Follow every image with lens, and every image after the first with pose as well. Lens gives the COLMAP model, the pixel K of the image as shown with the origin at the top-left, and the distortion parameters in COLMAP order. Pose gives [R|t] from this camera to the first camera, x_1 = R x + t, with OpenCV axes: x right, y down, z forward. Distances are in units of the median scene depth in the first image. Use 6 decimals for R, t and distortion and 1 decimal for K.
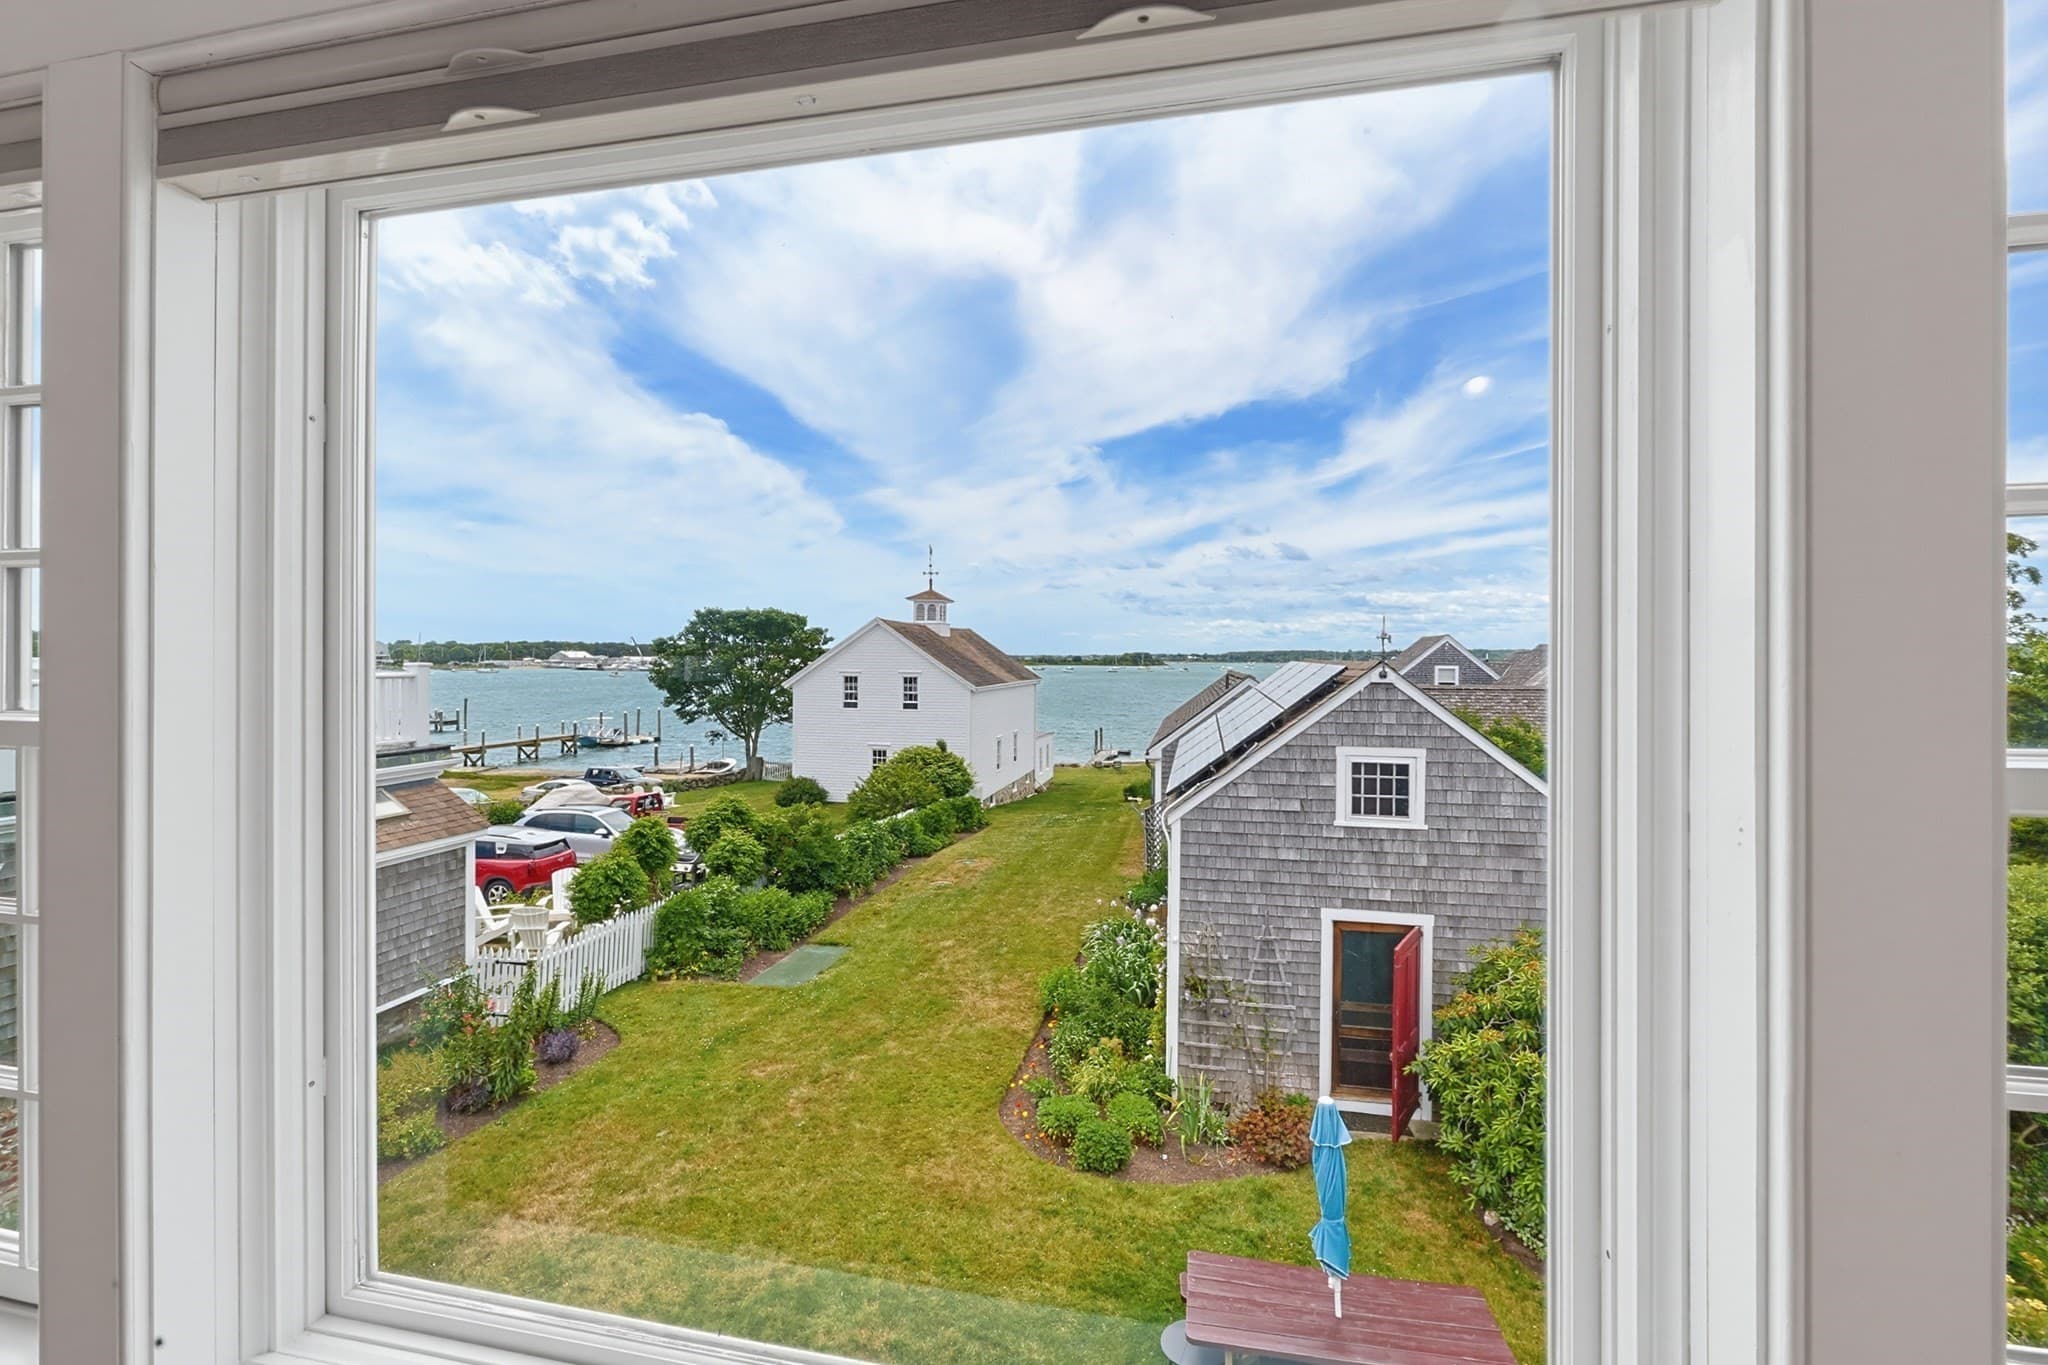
lens RADIAL K [[826.3, 0, 1029.8], [0, 826.3, 673.0], [0, 0, 1]] dist [-0.002911, -0.000069]
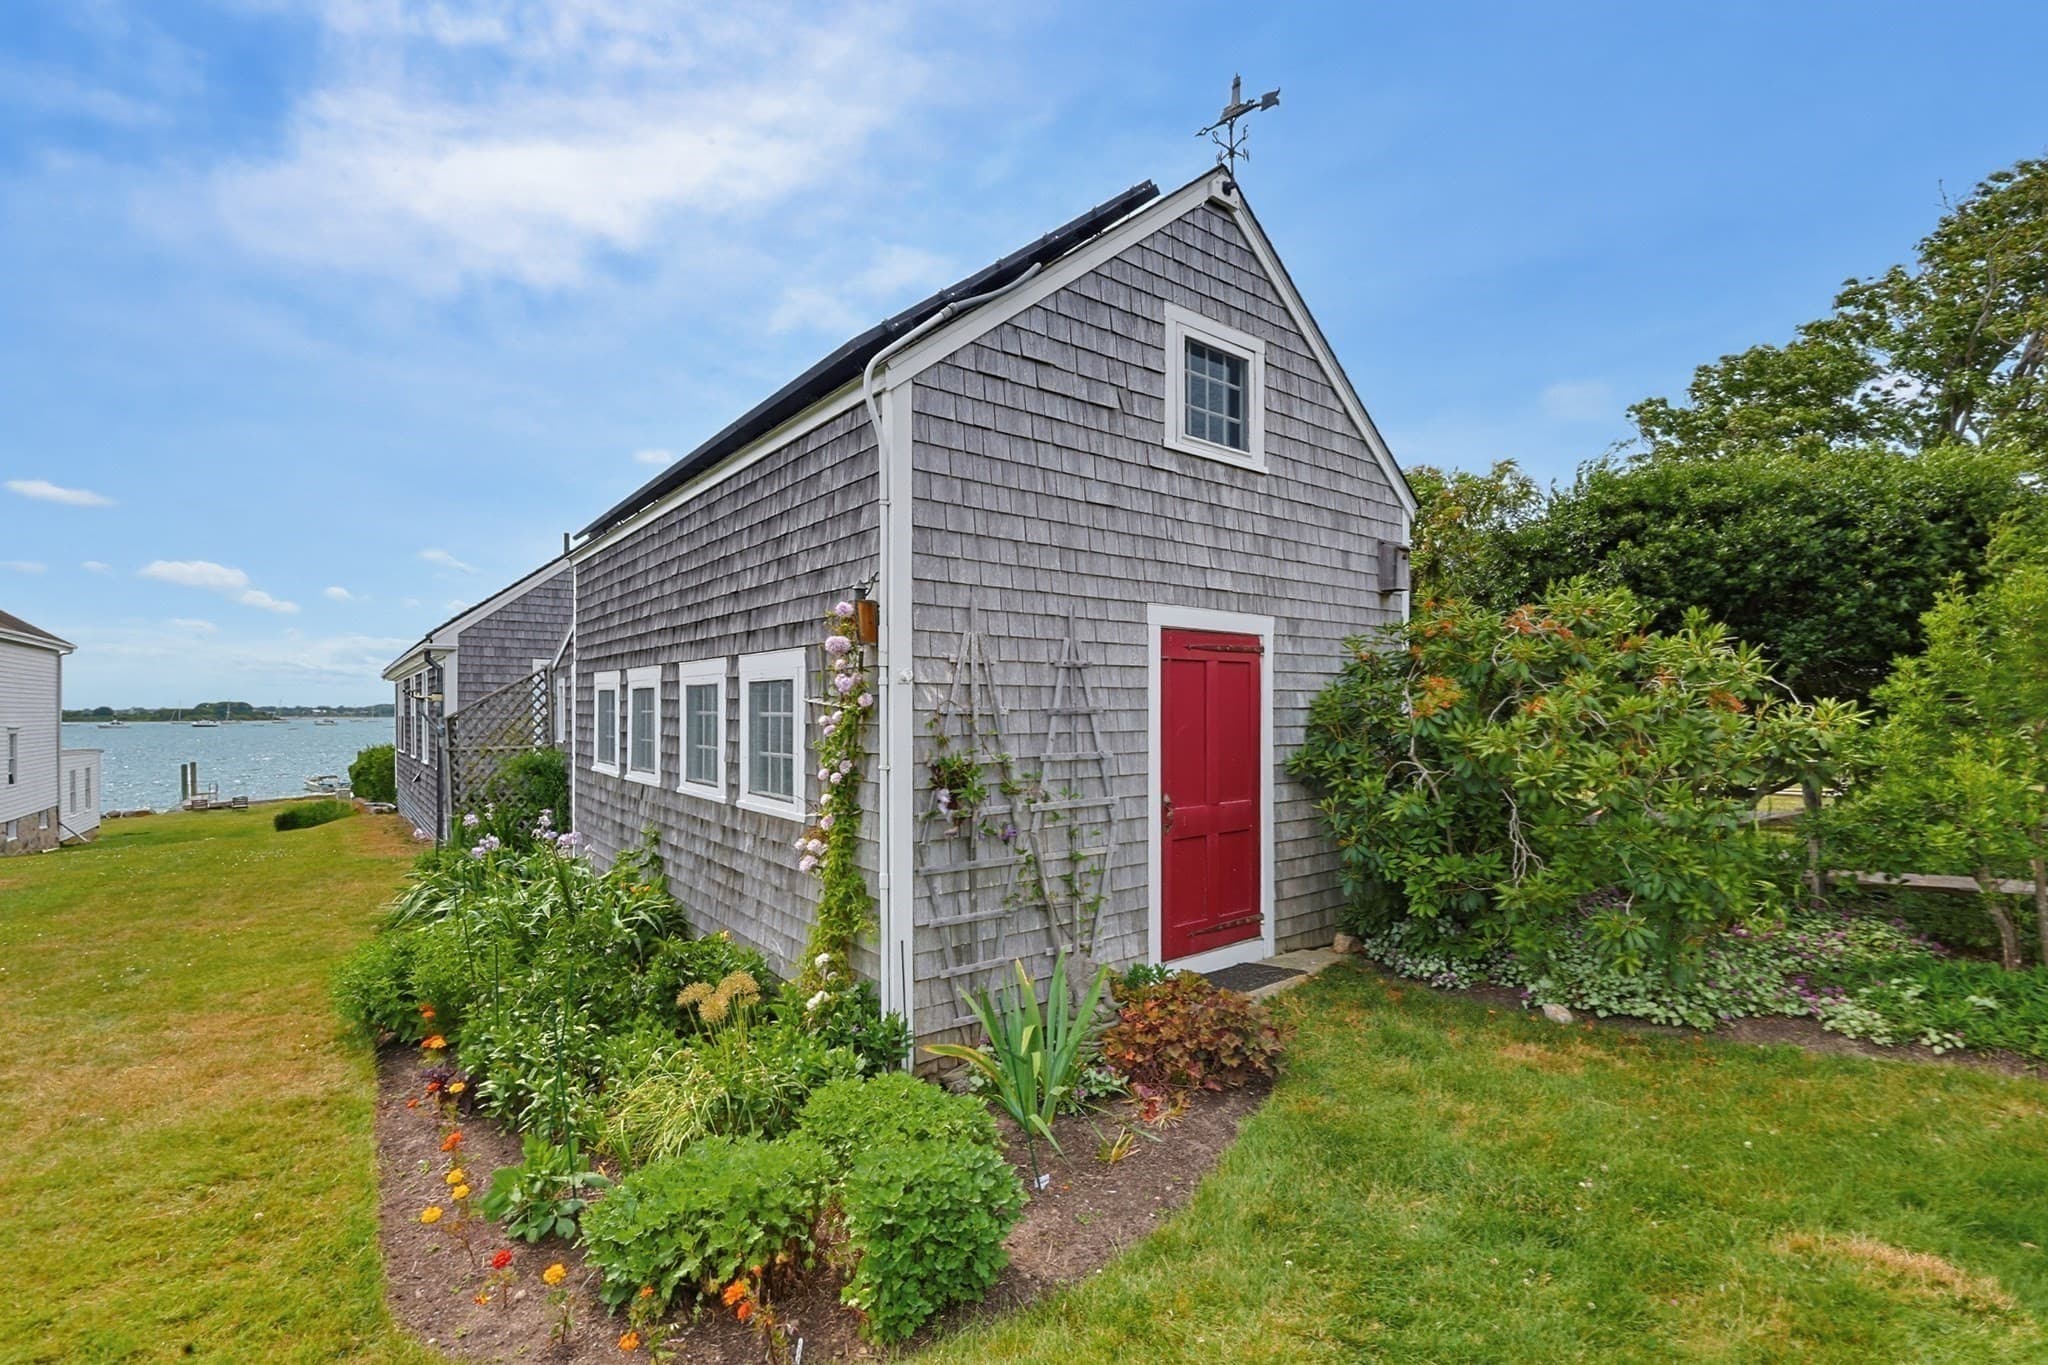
lens RADIAL K [[902.7, 0, 1057.6], [0, 902.7, 706.0], [0, 0, 1]] dist [-0.005662, 0.000276]
pose [[0.641598, 0.001705, 0.767039, -0.121021], [0.010330, 0.999888, -0.010863, 0.357783], [-0.766972, 0.014893, 0.641508, 0.682603]]
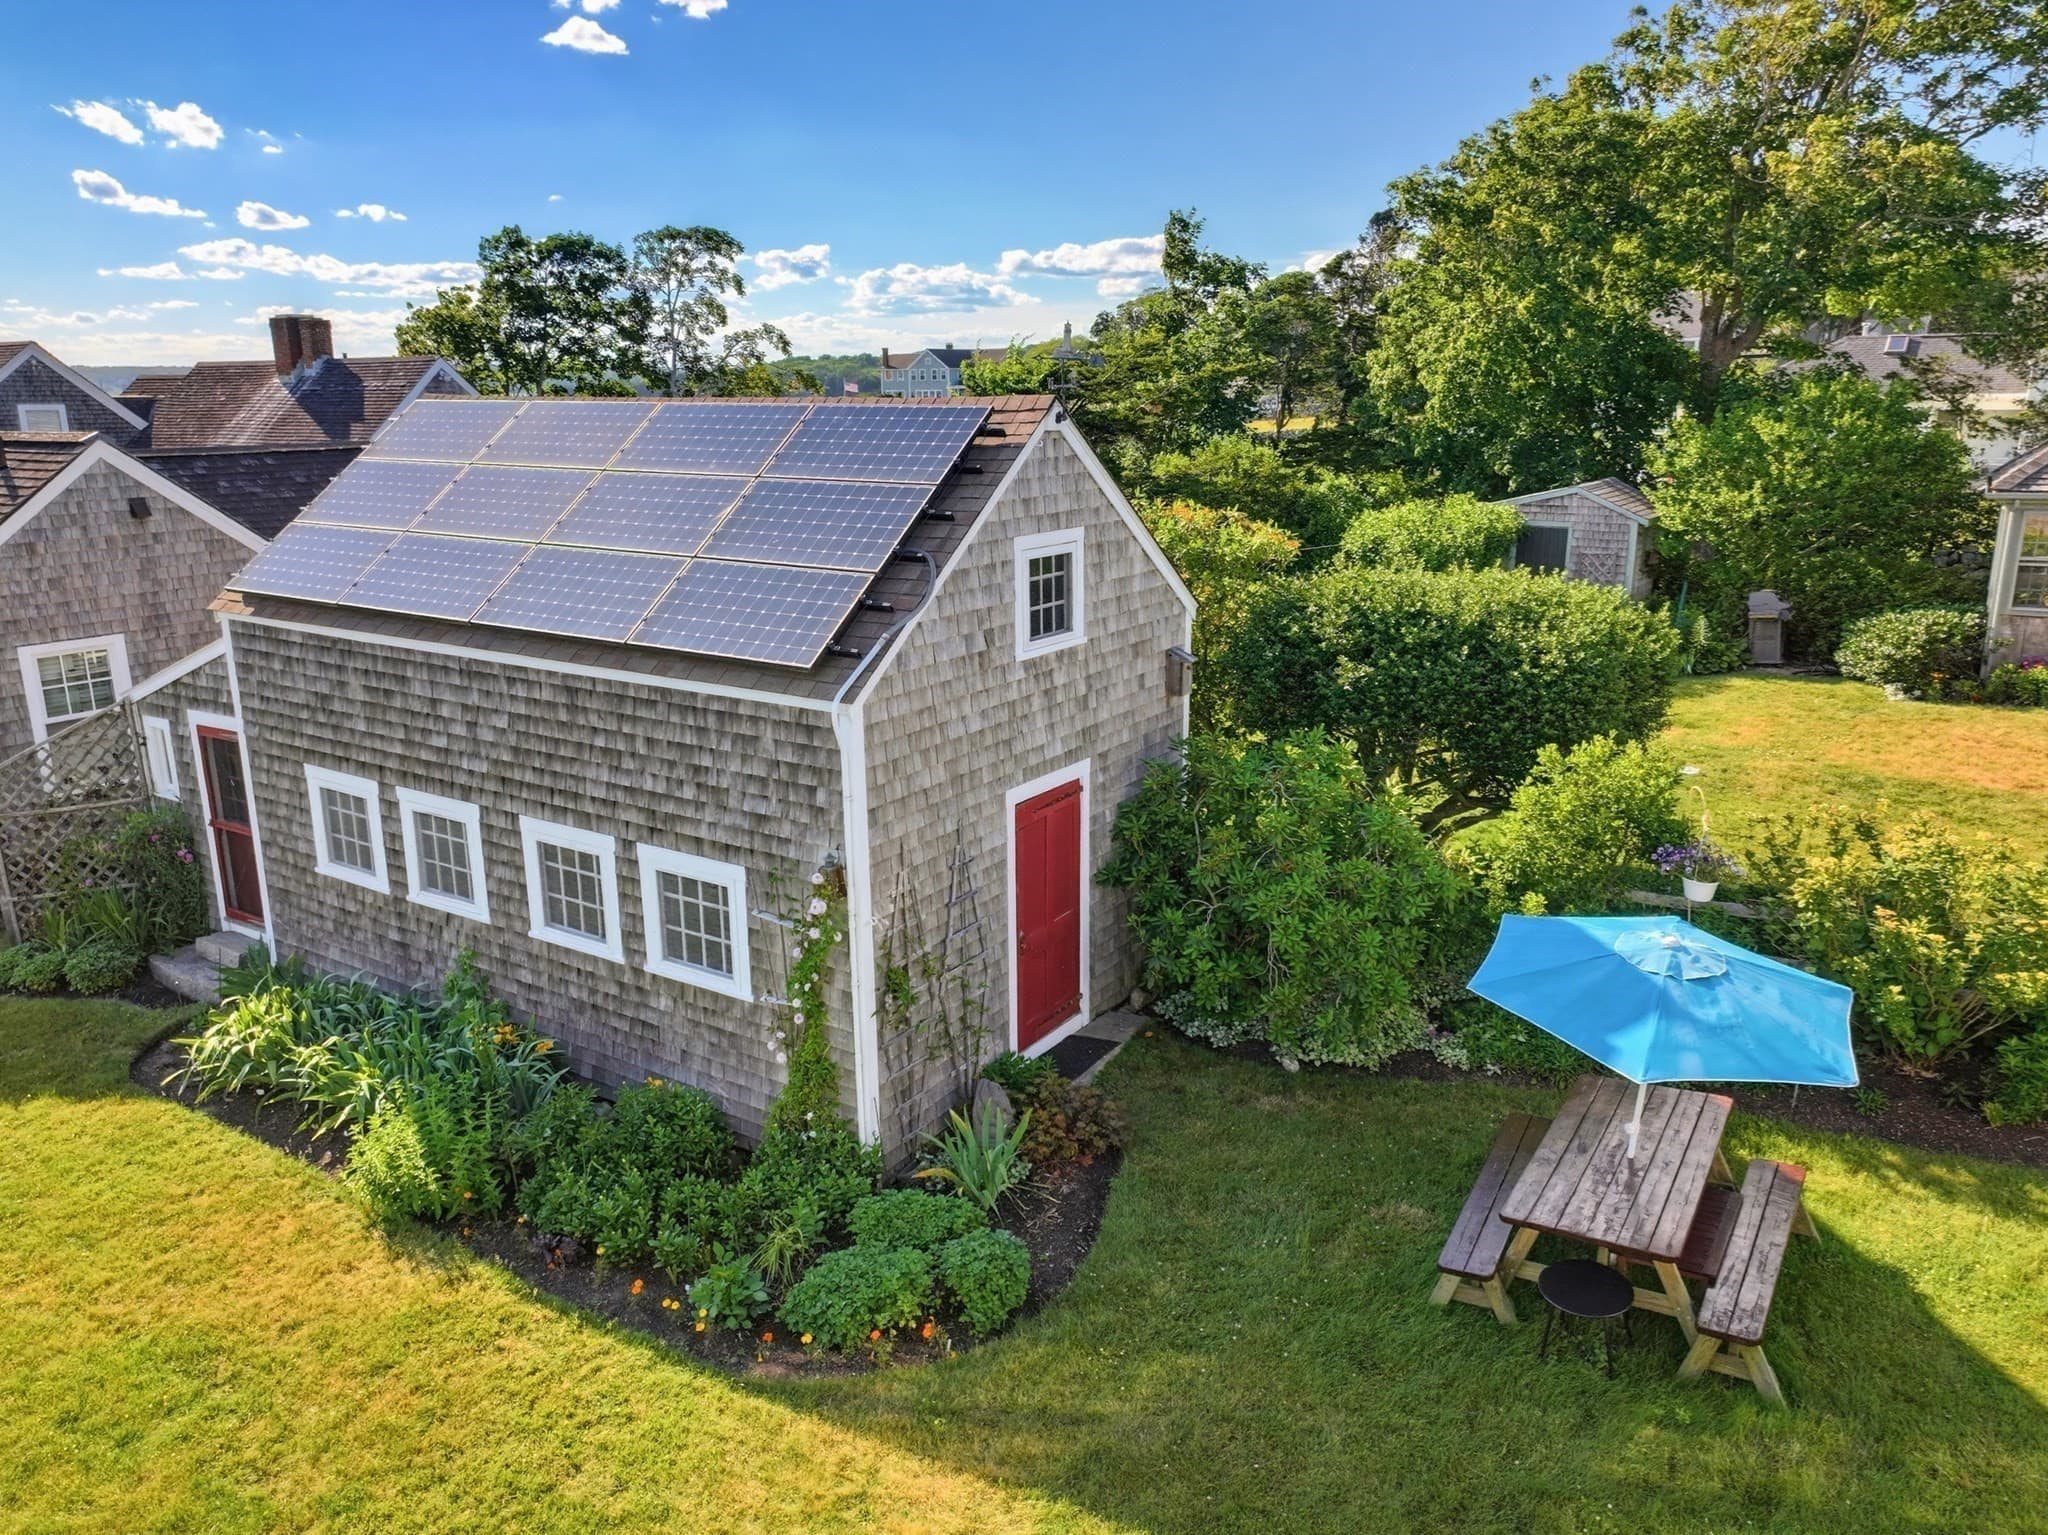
lens RADIAL K [[1450.8, 0, 1032.8], [0, 1450.8, 762.8], [0, 0, 1]] dist [0.012100, 0.005305]
pose [[0.376359, -0.237495, 0.895517, -0.654701], [0.022575, 0.968650, 0.247402, -0.017519], [-0.926199, -0.072896, 0.369921, 0.564641]]
